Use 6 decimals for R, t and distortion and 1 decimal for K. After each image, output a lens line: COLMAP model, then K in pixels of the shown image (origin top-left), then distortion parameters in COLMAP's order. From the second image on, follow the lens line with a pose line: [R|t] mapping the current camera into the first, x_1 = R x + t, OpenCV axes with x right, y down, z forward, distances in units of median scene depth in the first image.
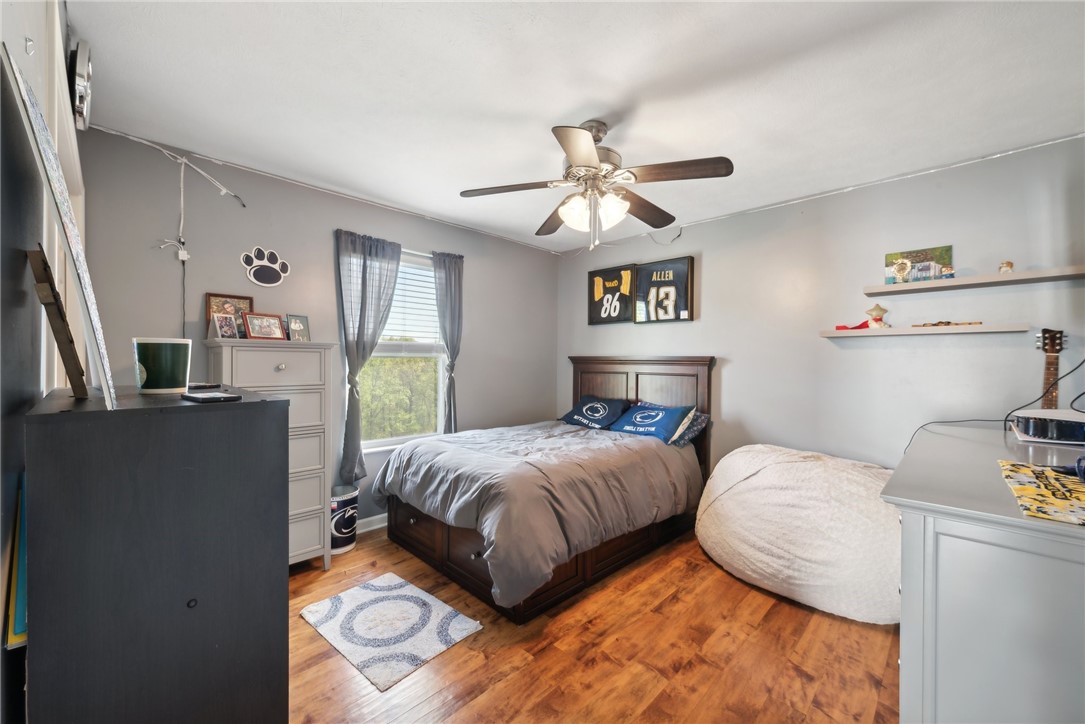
lens RADIAL K [[434.3, 0, 542.5], [0, 434.3, 362.0], [0, 0, 1]] dist [0.000515, 0.000047]
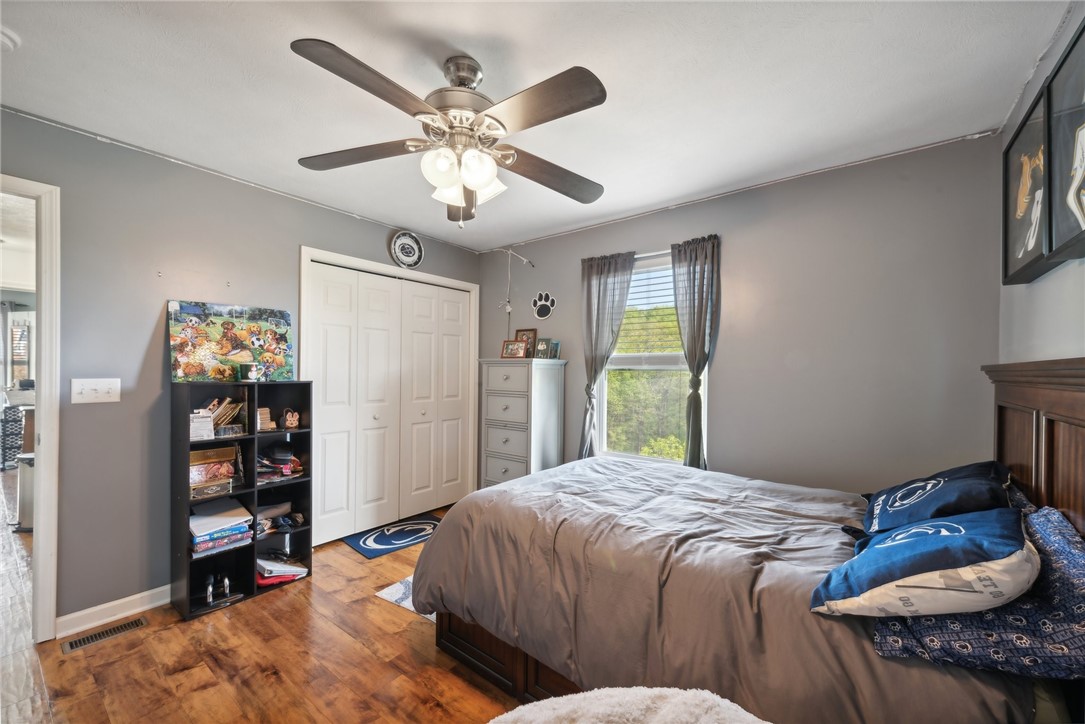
lens RADIAL K [[425.8, 0, 543.4], [0, 425.8, 371.6], [0, 0, 1]] dist [0.000096, -0.000032]
pose [[0.113080, -0.006637, -0.993564, 0.686394], [-0.010917, 0.999909, -0.007922, 0.001218], [0.993526, 0.011742, 0.112997, 0.837005]]
